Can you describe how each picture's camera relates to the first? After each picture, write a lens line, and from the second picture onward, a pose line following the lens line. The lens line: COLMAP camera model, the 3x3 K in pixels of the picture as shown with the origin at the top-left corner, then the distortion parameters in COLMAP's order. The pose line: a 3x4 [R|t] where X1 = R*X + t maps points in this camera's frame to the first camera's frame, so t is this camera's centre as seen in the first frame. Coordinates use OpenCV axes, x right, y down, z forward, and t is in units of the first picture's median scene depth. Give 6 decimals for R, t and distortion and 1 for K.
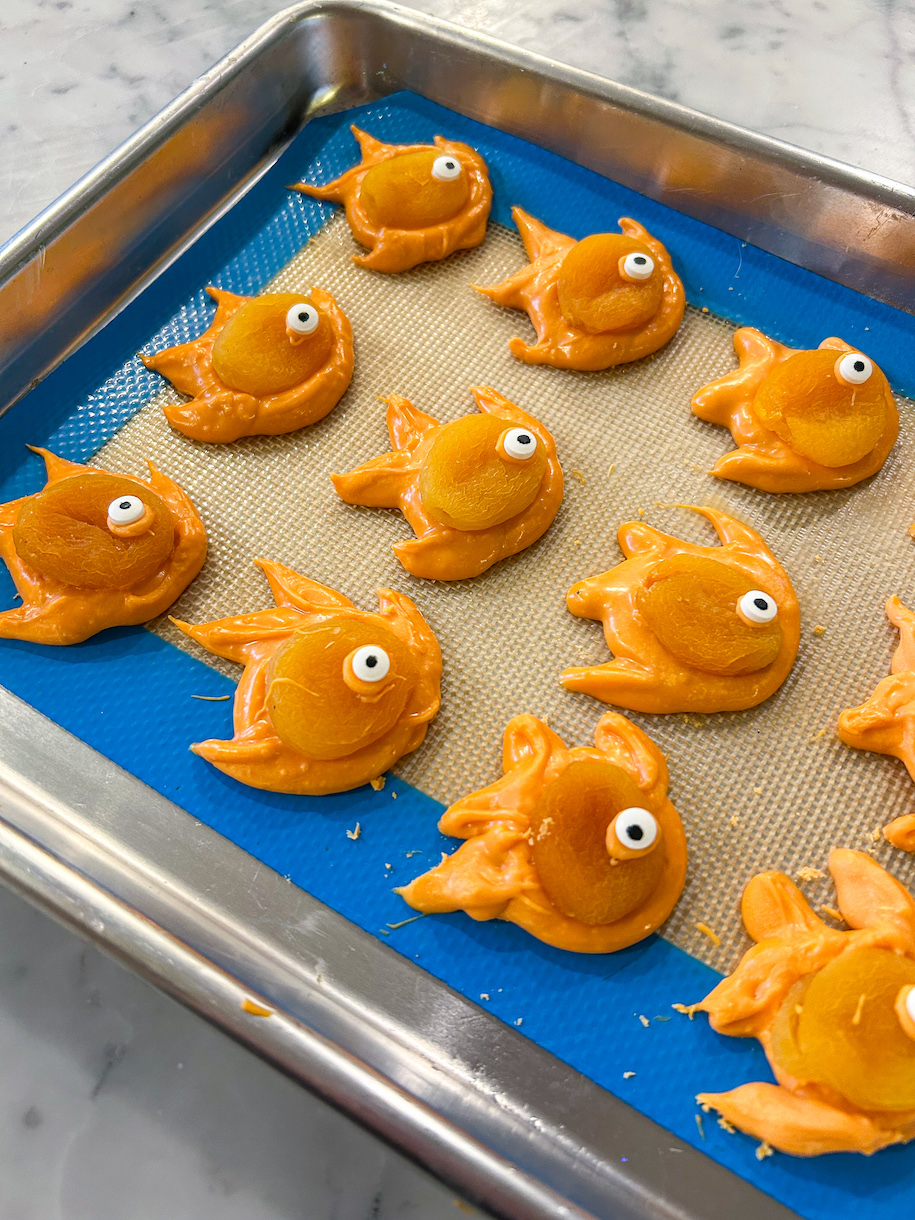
lens RADIAL K [[937.5, 0, 457.5], [0, 937.5, 610.0], [0, 0, 1]] dist [0.039404, -0.101967]
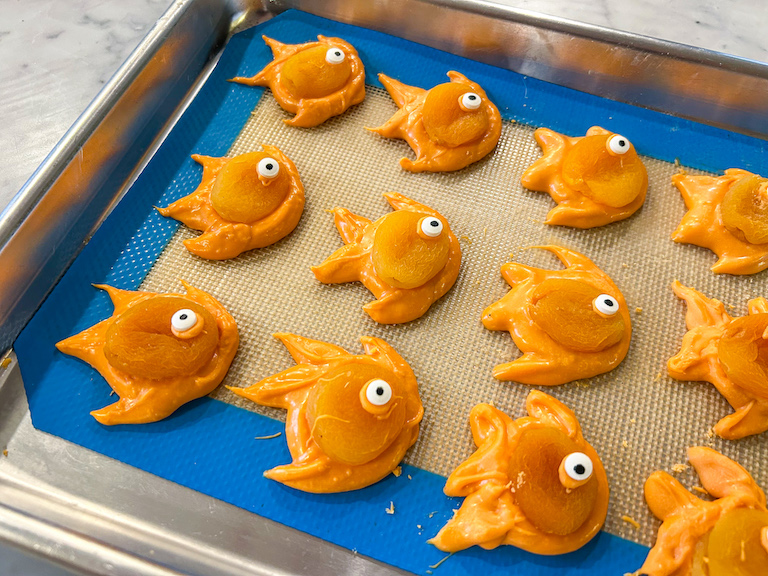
lens RADIAL K [[590.2, 0, 394.1], [0, 590.2, 283.7], [0, 0, 1]] dist [0.039404, -0.101967]
pose [[0.974380, -0.182325, 0.131689, -0.139558], [0.187372, 0.981921, -0.026901, -0.071434], [-0.124404, 0.050887, 0.990926, 0.054069]]
